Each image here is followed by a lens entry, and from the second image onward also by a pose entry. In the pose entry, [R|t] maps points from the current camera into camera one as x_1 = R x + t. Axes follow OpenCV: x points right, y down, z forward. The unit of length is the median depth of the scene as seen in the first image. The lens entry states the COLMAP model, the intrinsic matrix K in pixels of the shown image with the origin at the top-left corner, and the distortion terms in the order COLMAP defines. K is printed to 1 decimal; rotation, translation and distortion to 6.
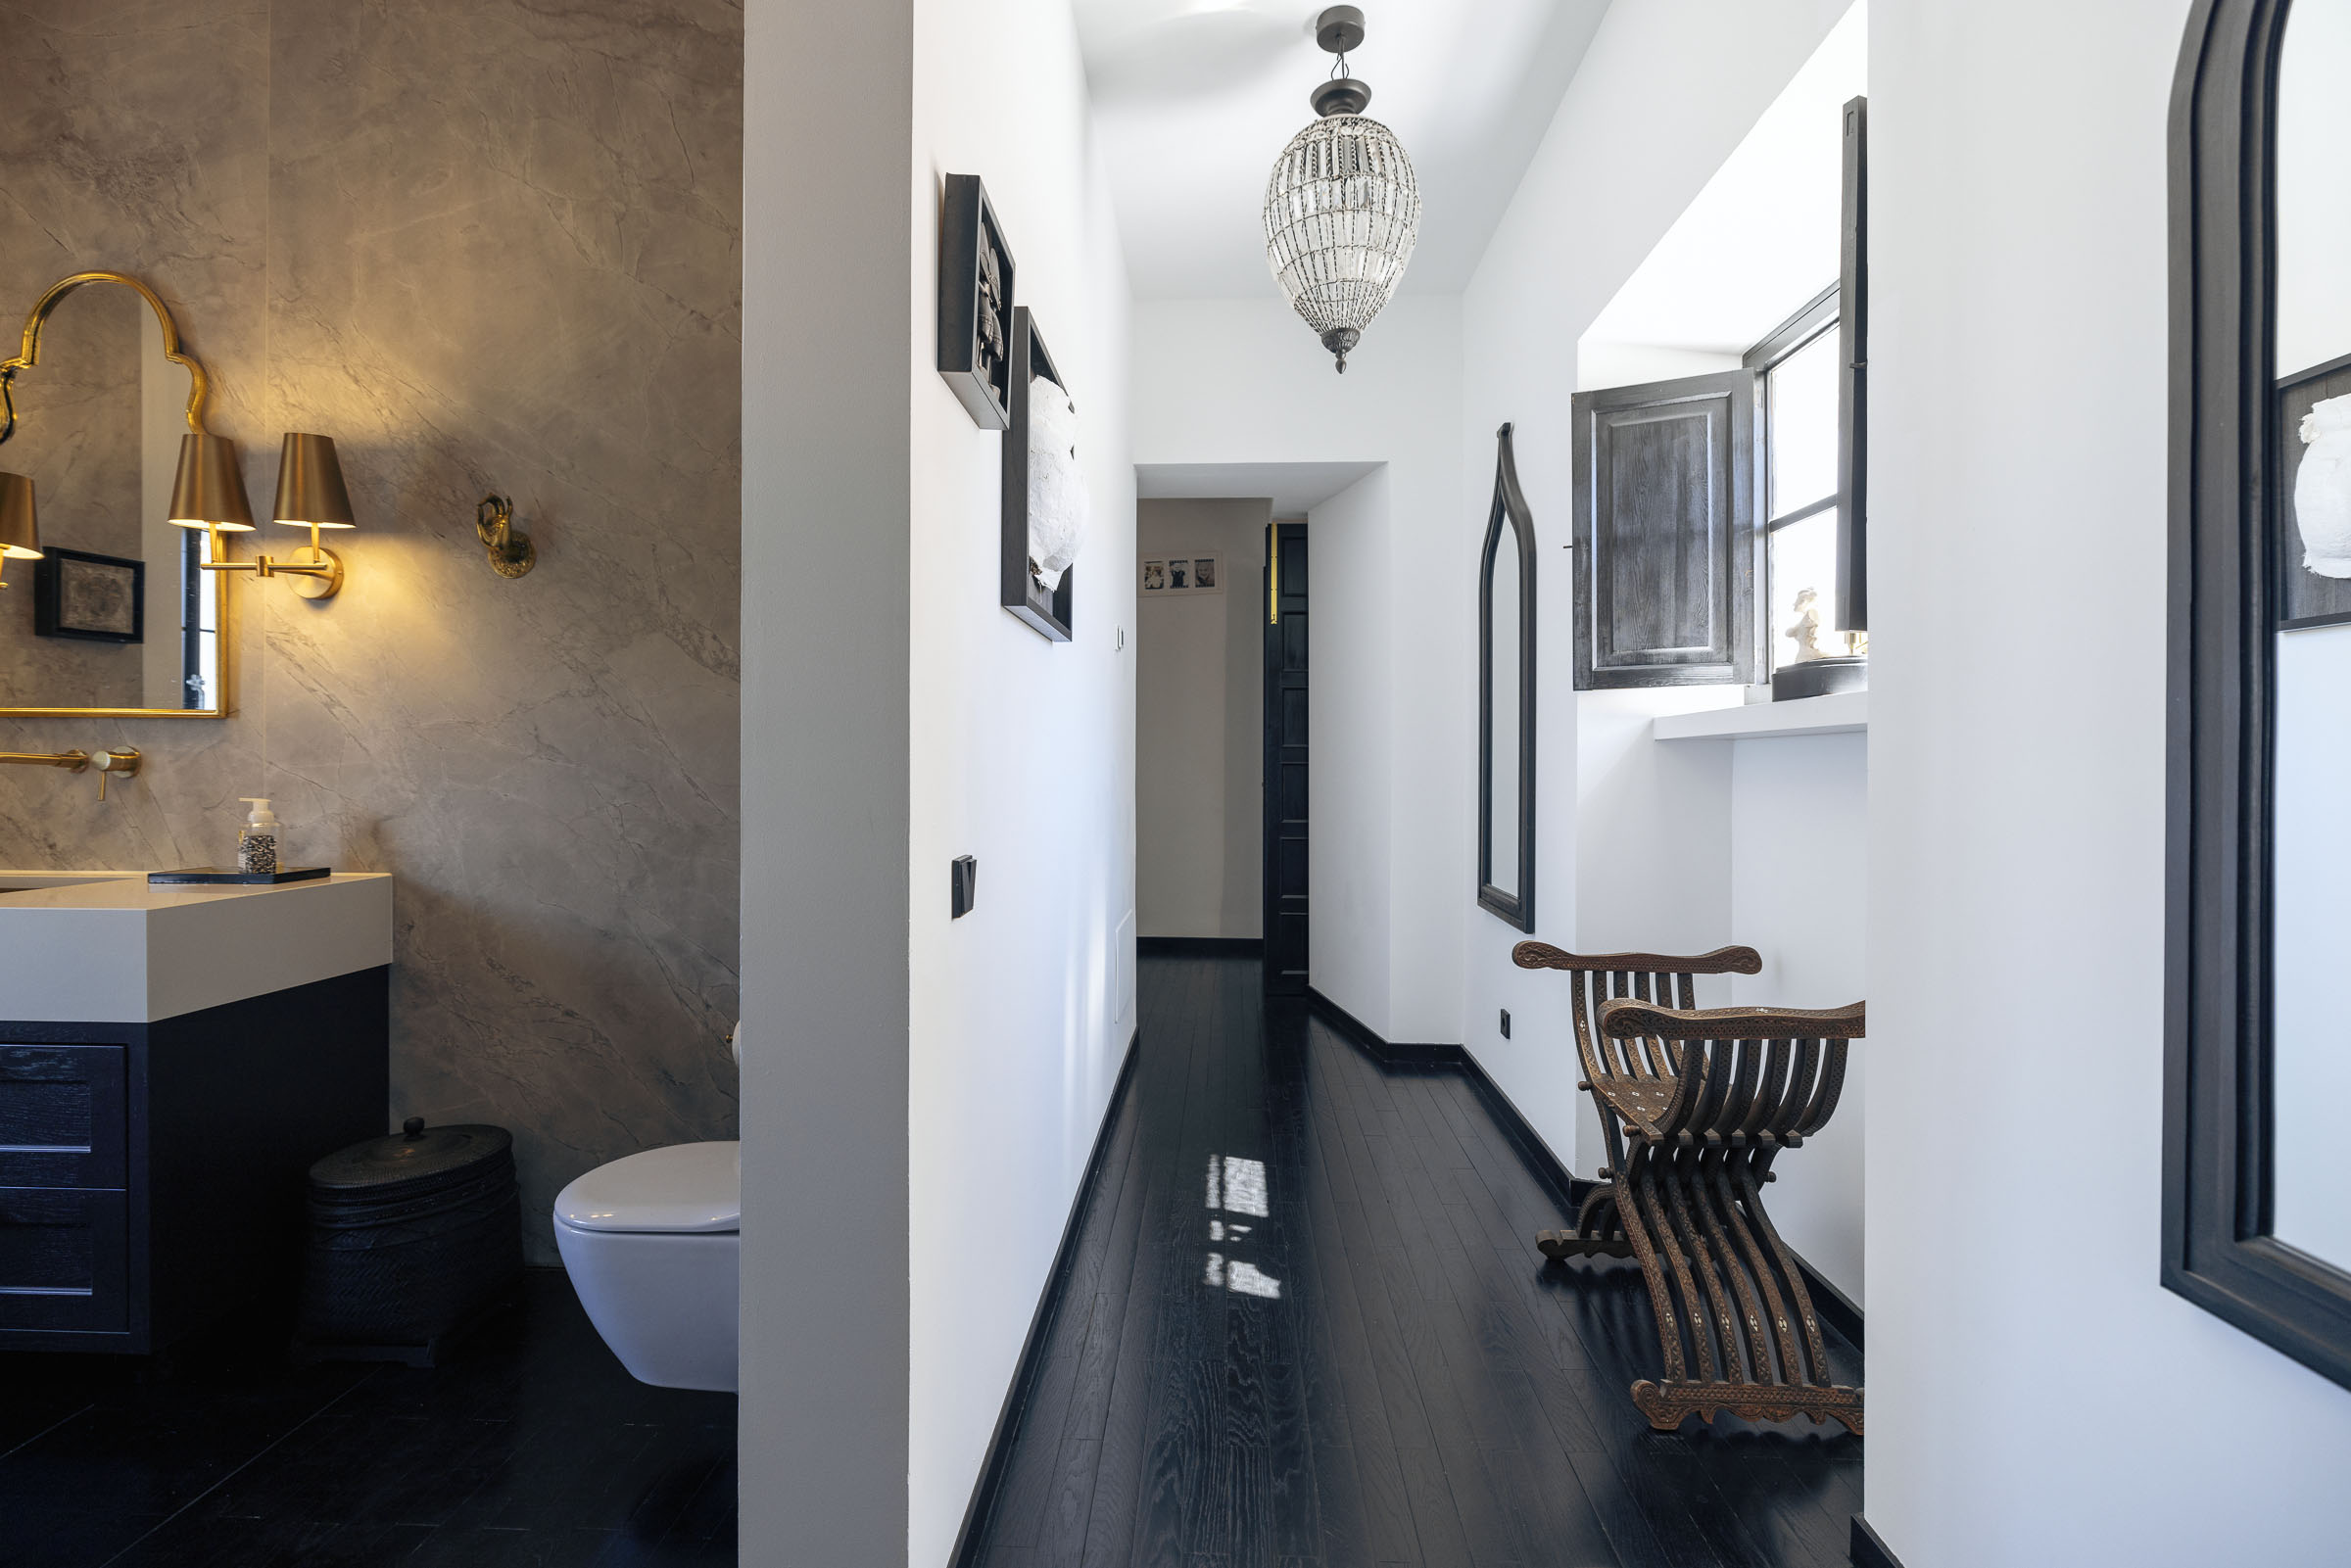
lens RADIAL K [[1069.1, 0, 1175.2], [0, 1069.1, 768.5], [0, 0, 1]] dist [-0.003713, -0.000761]
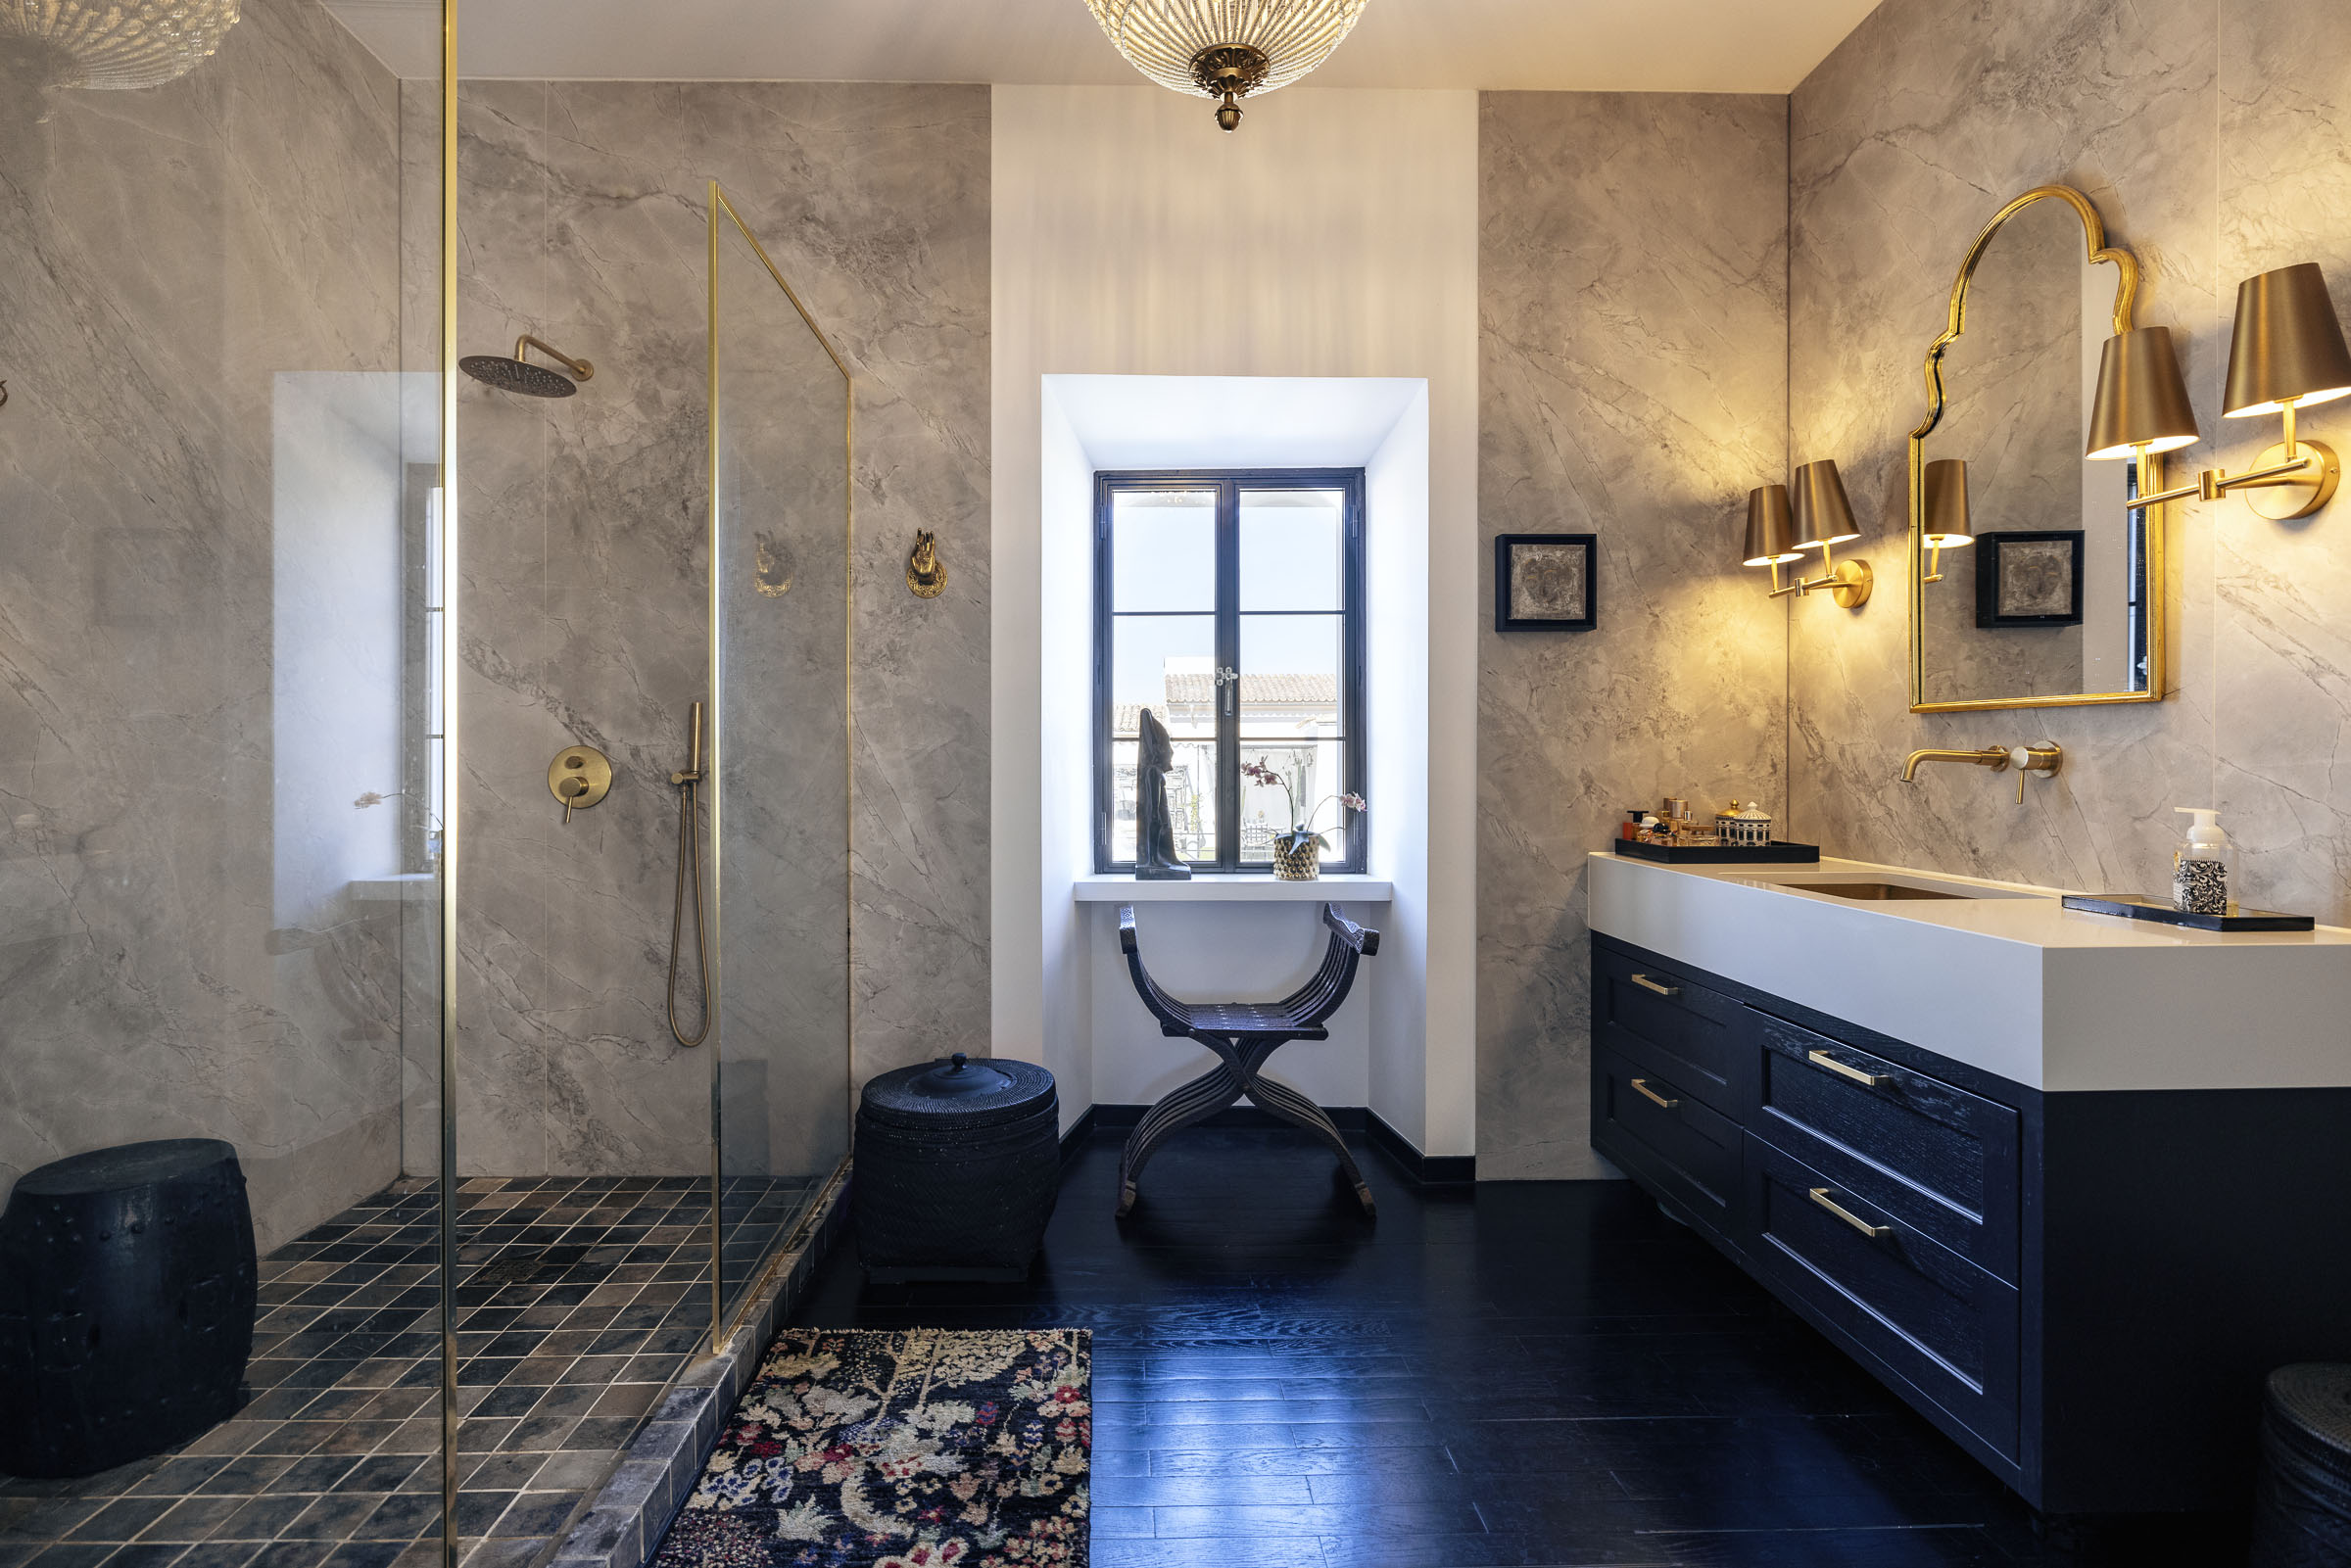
lens RADIAL K [[1105.9, 0, 1167.1], [0, 1105.9, 764.2], [0, 0, 1]] dist [-0.003685, 0.000469]
pose [[0.081661, 0.001610, -0.996659, -0.164027], [-0.004153, 0.999991, 0.001275, -0.000327], [0.996651, 0.004035, 0.081667, 0.228224]]
